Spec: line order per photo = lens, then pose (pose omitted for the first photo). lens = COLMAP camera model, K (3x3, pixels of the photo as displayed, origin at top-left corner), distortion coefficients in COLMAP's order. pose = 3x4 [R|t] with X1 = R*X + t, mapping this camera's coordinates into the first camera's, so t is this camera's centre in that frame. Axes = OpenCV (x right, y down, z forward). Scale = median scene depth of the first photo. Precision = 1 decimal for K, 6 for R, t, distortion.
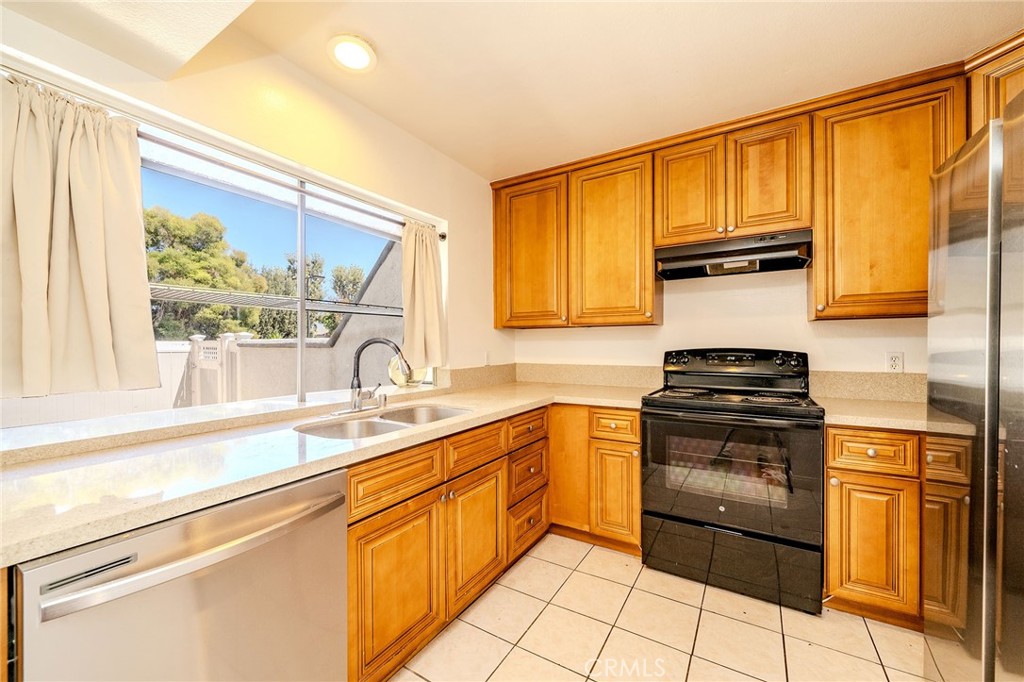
lens RADIAL K [[394.2, 0, 516.9], [0, 394.2, 346.0], [0, 0, 1]] dist [0.000113, 0.000127]
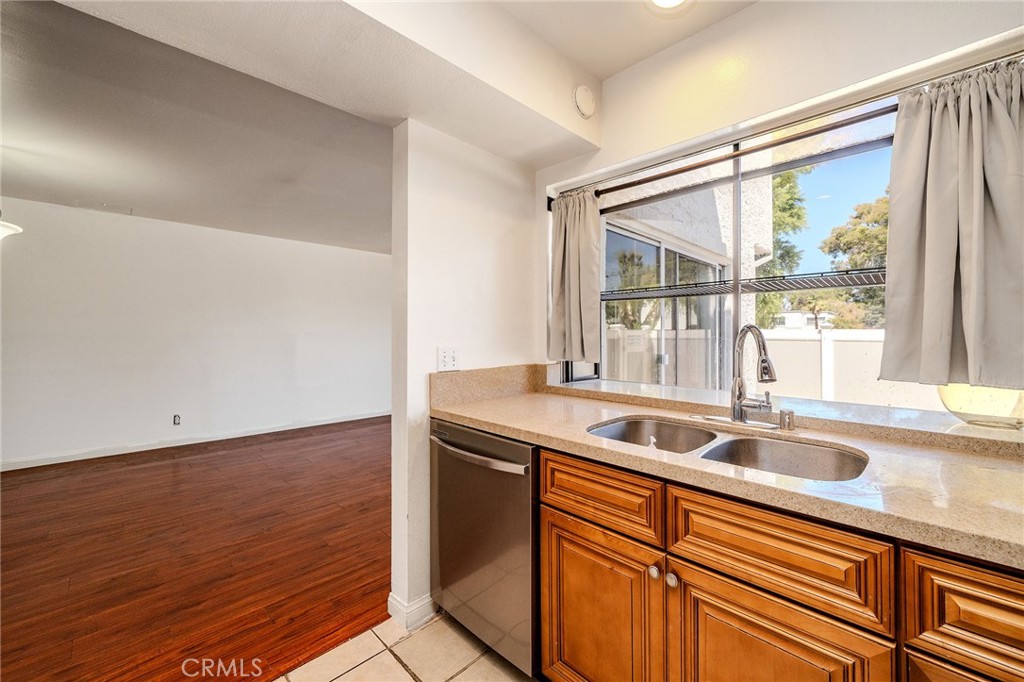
lens RADIAL K [[401.7, 0, 513.8], [0, 401.7, 329.0], [0, 0, 1]] dist [-0.000448, -0.000016]
pose [[-0.237700, -0.011665, -0.971269, 0.537363], [-0.011435, 0.999892, -0.009210, -0.003342], [0.971271, 0.008917, -0.237808, 0.969961]]
